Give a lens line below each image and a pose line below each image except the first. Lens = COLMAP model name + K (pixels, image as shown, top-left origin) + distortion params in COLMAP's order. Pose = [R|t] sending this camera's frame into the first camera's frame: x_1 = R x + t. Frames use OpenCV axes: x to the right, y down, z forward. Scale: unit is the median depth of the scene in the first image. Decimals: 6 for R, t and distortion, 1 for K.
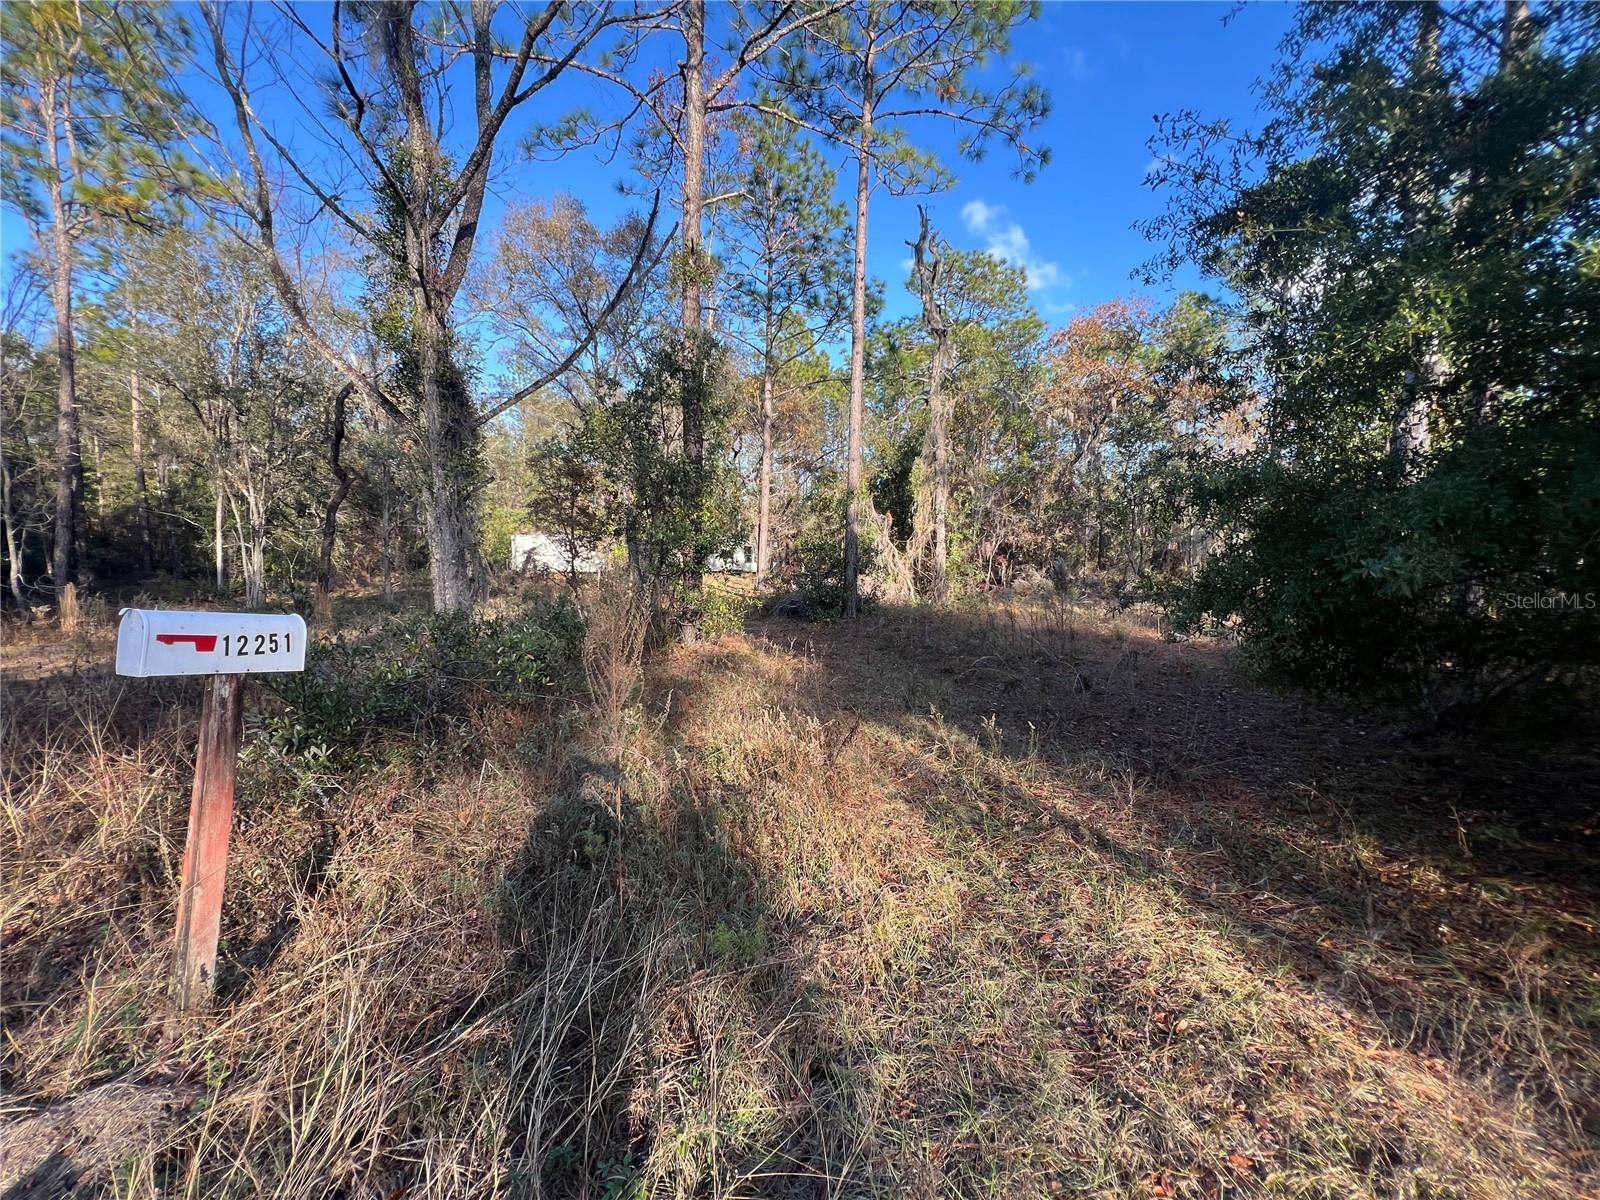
lens RADIAL K [[642.8, 0, 794.3], [0, 642.8, 591.4], [0, 0, 1]] dist [-0.002162, 0.000435]
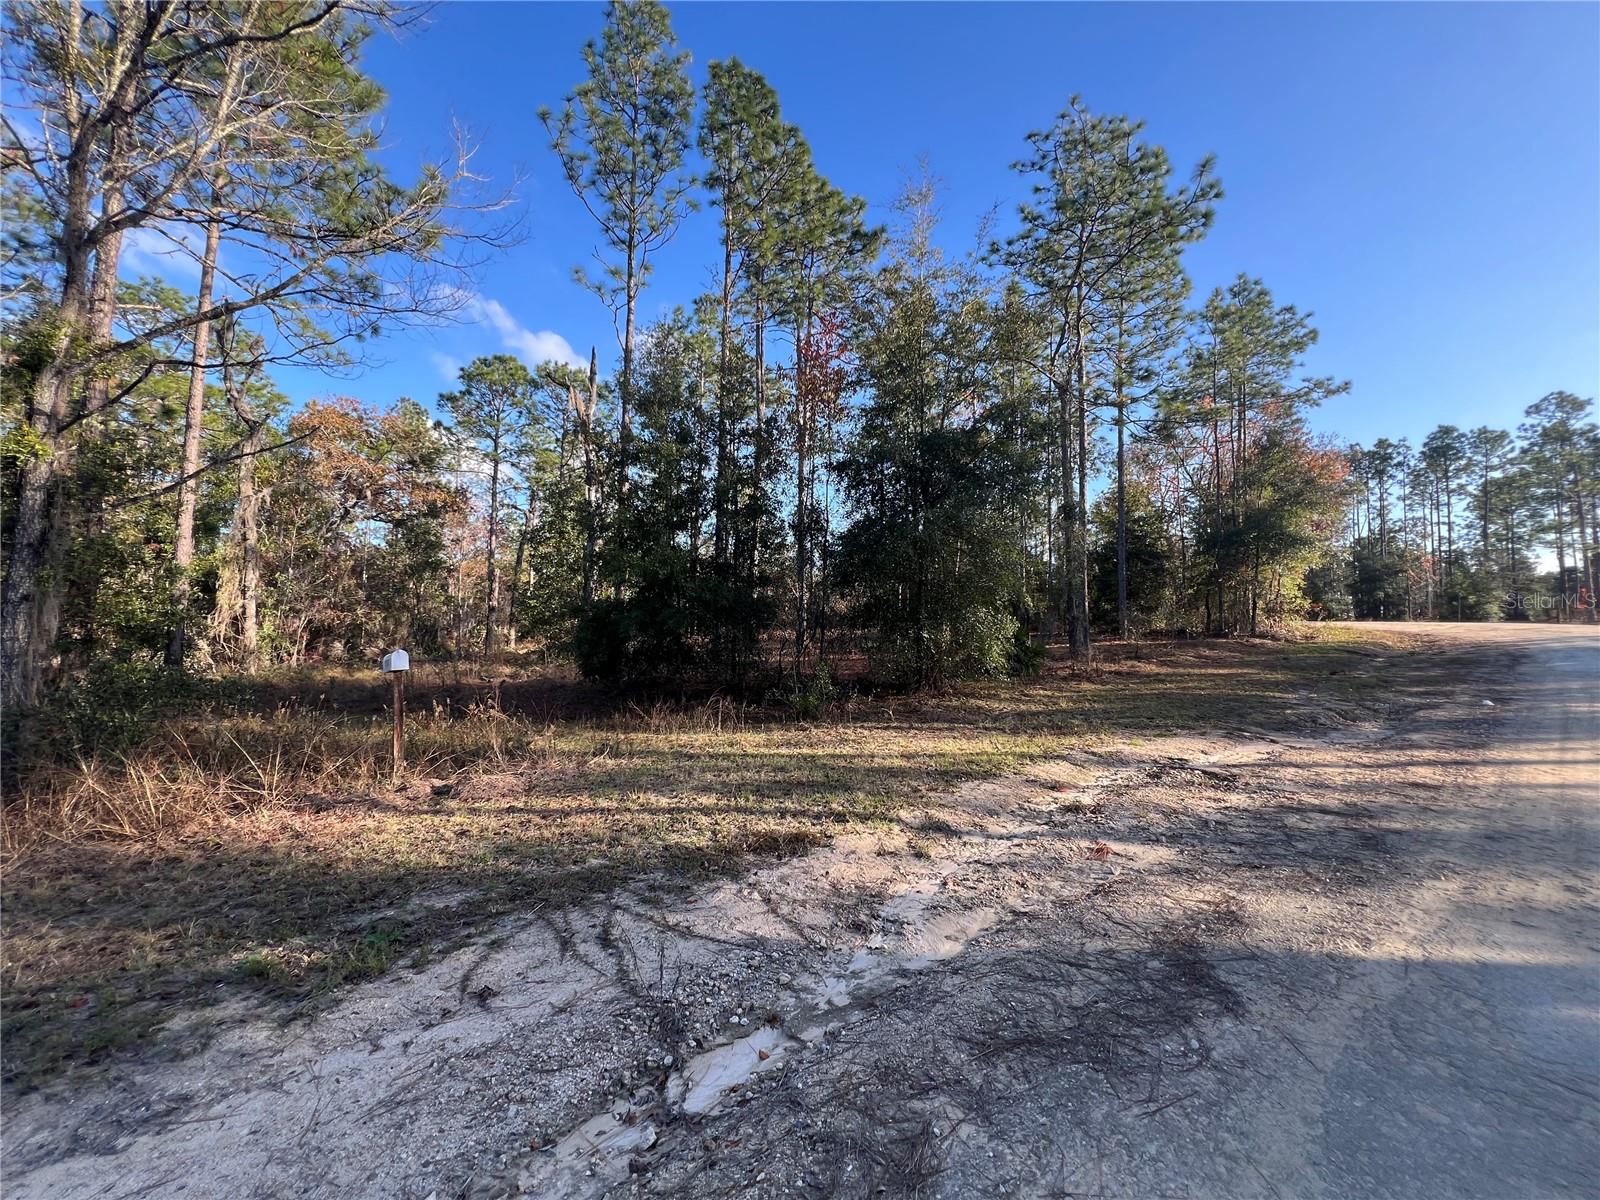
lens RADIAL K [[642.8, 0, 797.4], [0, 642.8, 595.8], [0, 0, 1]] dist [-0.002162, 0.000435]
pose [[0.421142, 0.040341, 0.906097, -0.349854], [0.053219, 0.996190, -0.069087, 0.008702], [-0.905432, 0.077317, 0.417391, -0.253451]]
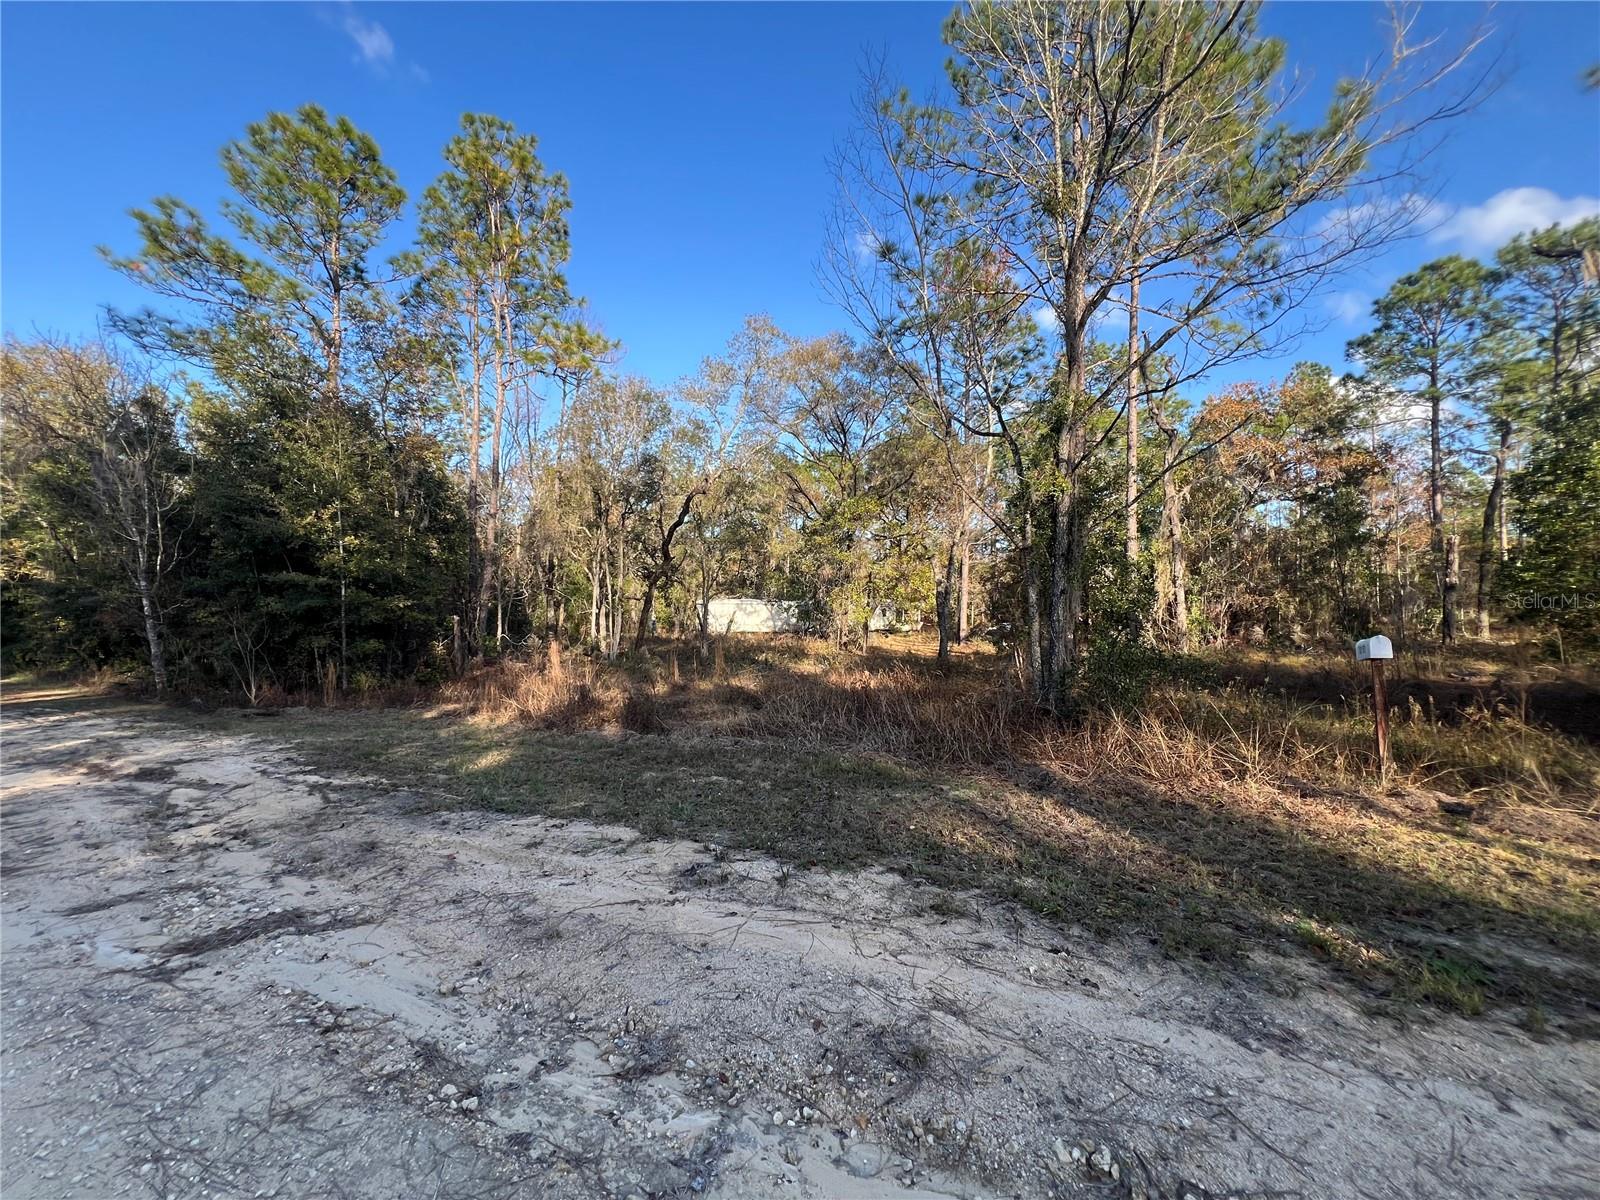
lens RADIAL K [[641.0, 0, 798.6], [0, 641.0, 592.4], [0, 0, 1]] dist [0.000831, 0.000134]
pose [[0.996406, -0.012435, -0.083790, -0.377766], [0.004731, 0.995792, -0.091521, 0.008787], [0.084576, 0.090796, 0.992272, -0.238828]]
